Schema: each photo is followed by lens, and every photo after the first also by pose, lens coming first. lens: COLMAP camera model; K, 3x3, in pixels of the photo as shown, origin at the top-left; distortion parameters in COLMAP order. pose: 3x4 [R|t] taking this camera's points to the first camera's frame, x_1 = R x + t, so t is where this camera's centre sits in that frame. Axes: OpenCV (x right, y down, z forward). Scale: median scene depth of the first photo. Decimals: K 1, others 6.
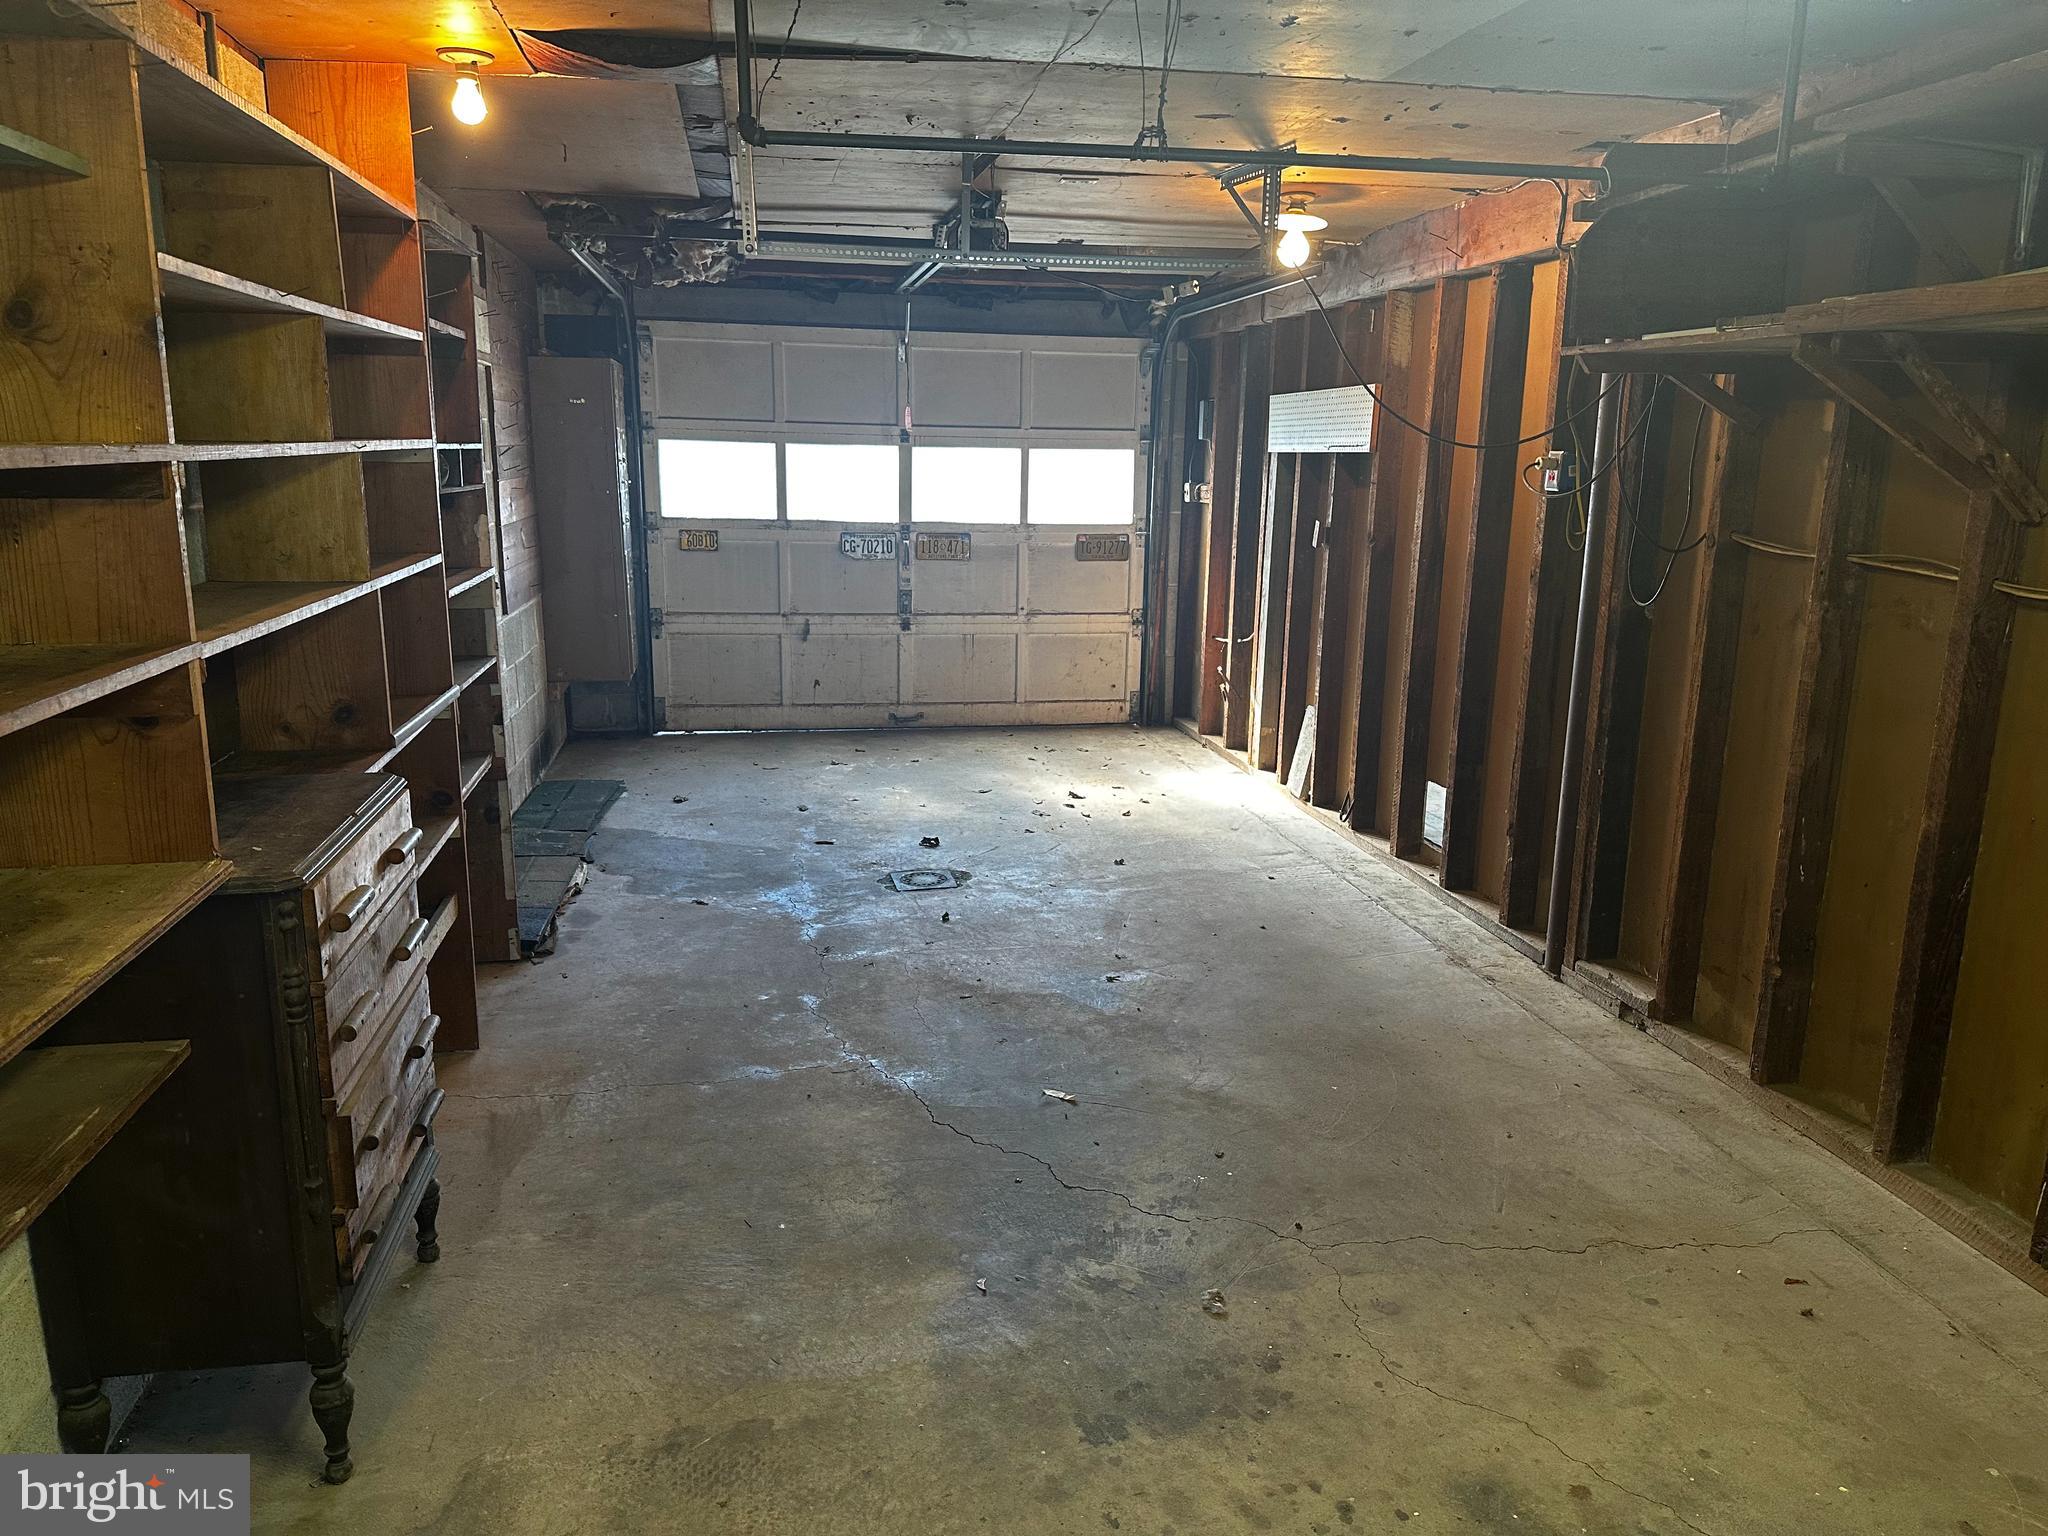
lens RADIAL K [[1441.4, 0, 1024.0], [0, 1441.4, 768.0], [0, 0, 1]] dist [0.115162, -0.171992]
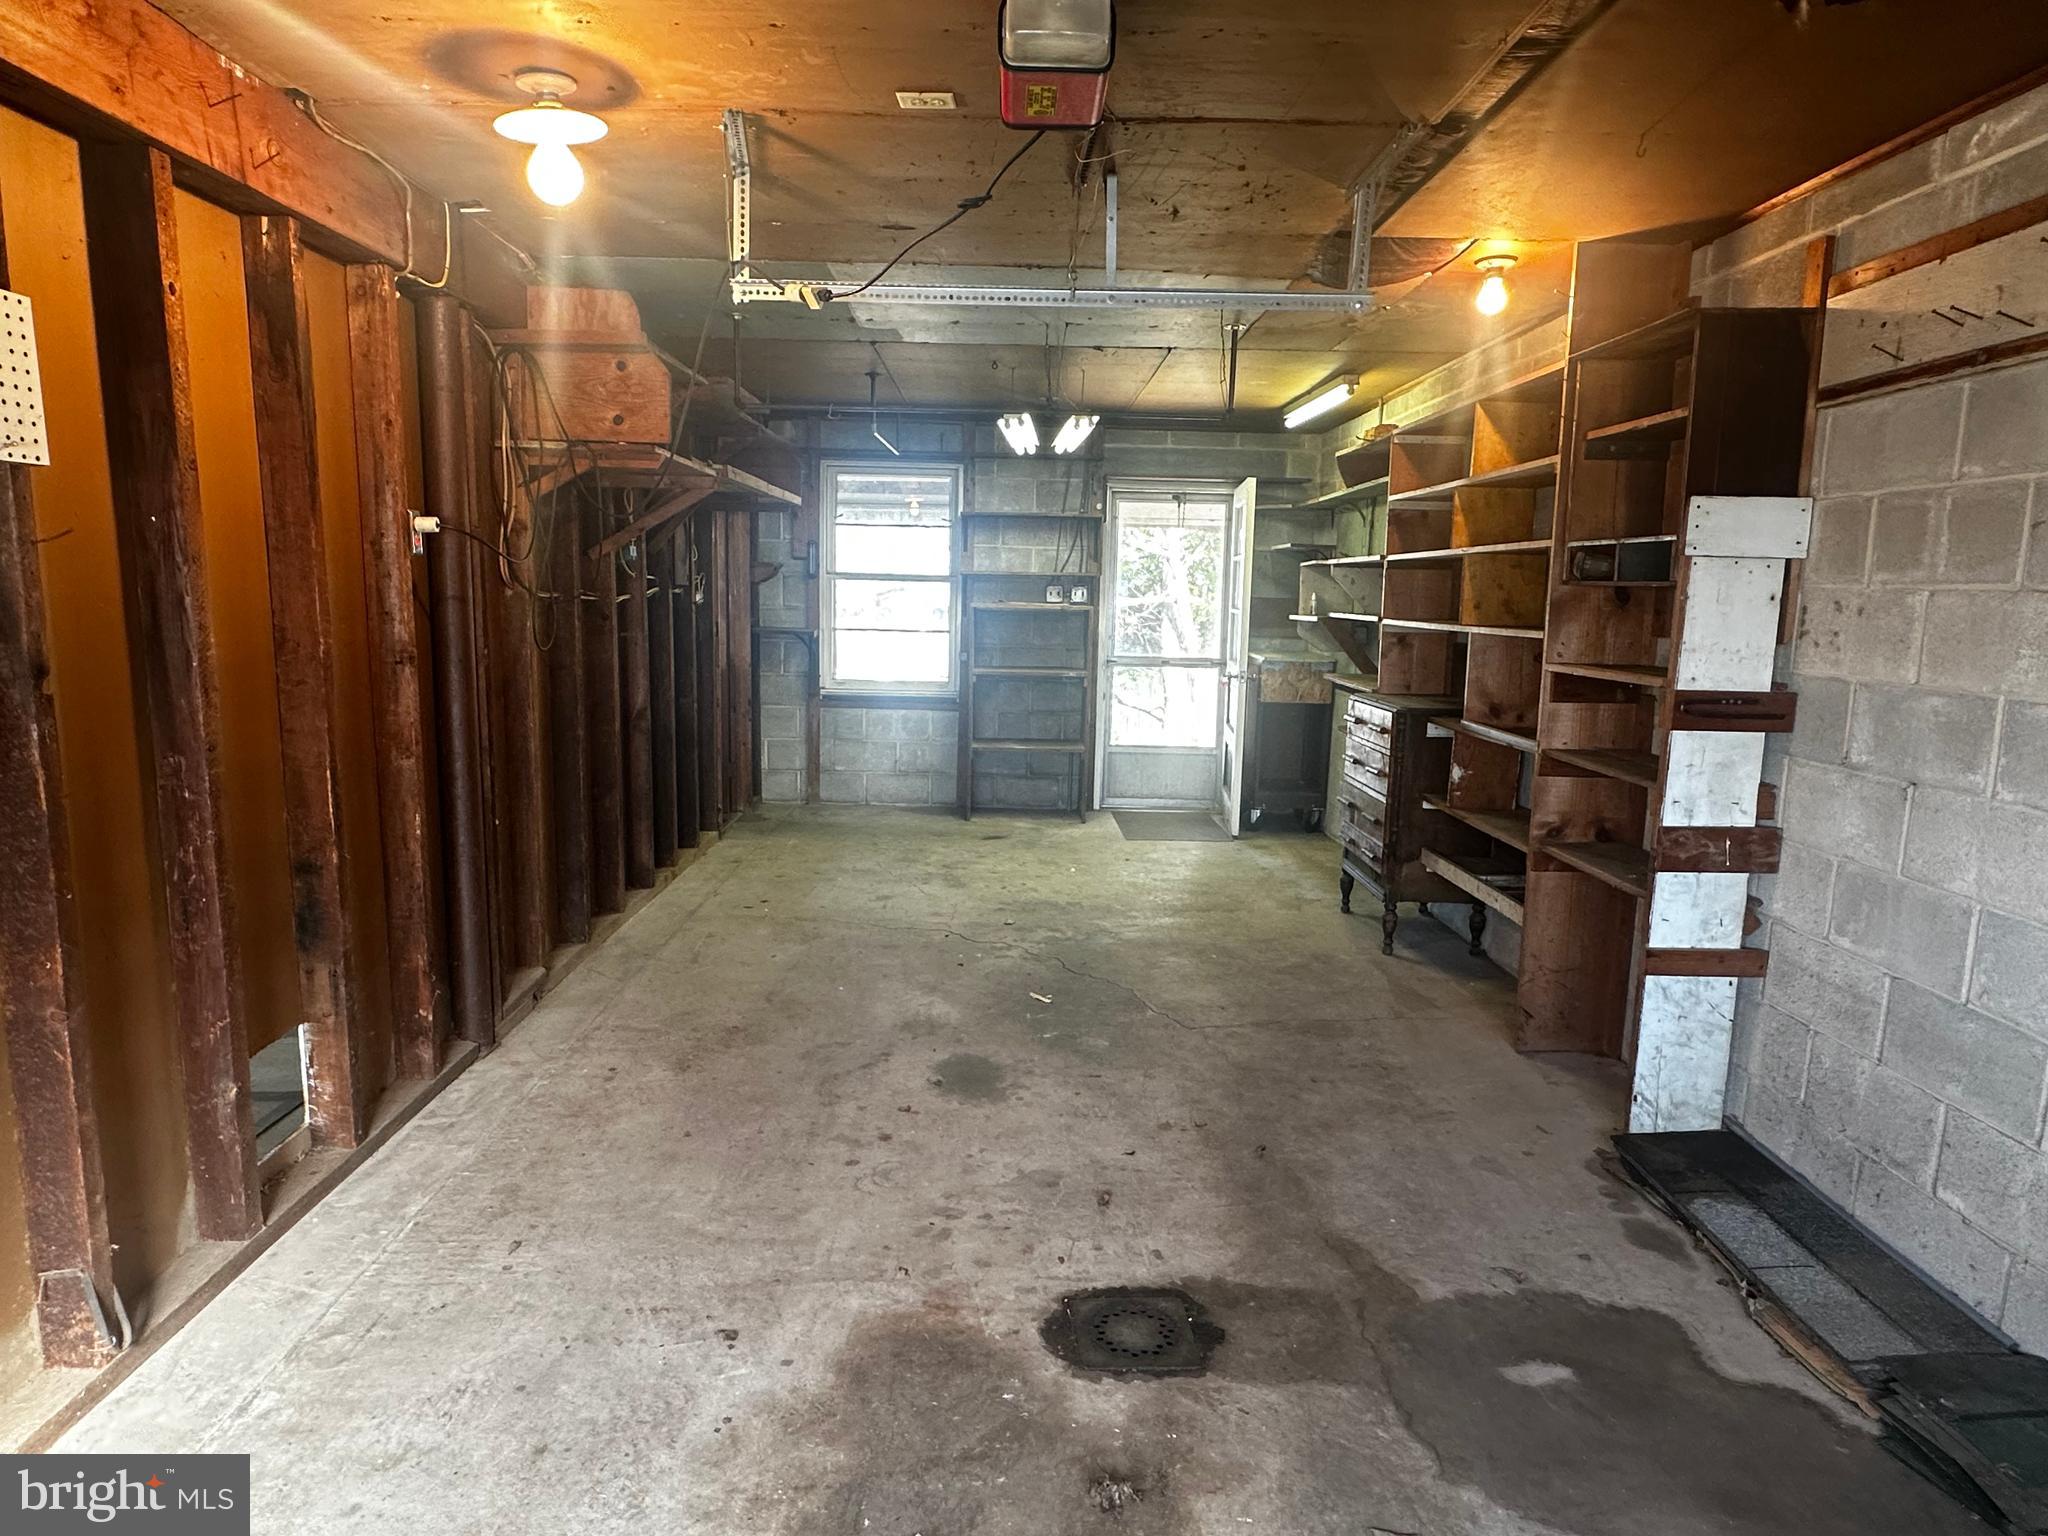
lens RADIAL K [[1202.3, 0, 1025.6], [0, 1202.3, 773.6], [0, 0, 1]] dist [-0.001126, 0.000169]
pose [[-0.985833, -0.067209, 0.153673, -0.144277], [-0.008887, 0.935852, 0.352281, -0.443441], [-0.167492, 0.345925, -0.923191, 2.310189]]
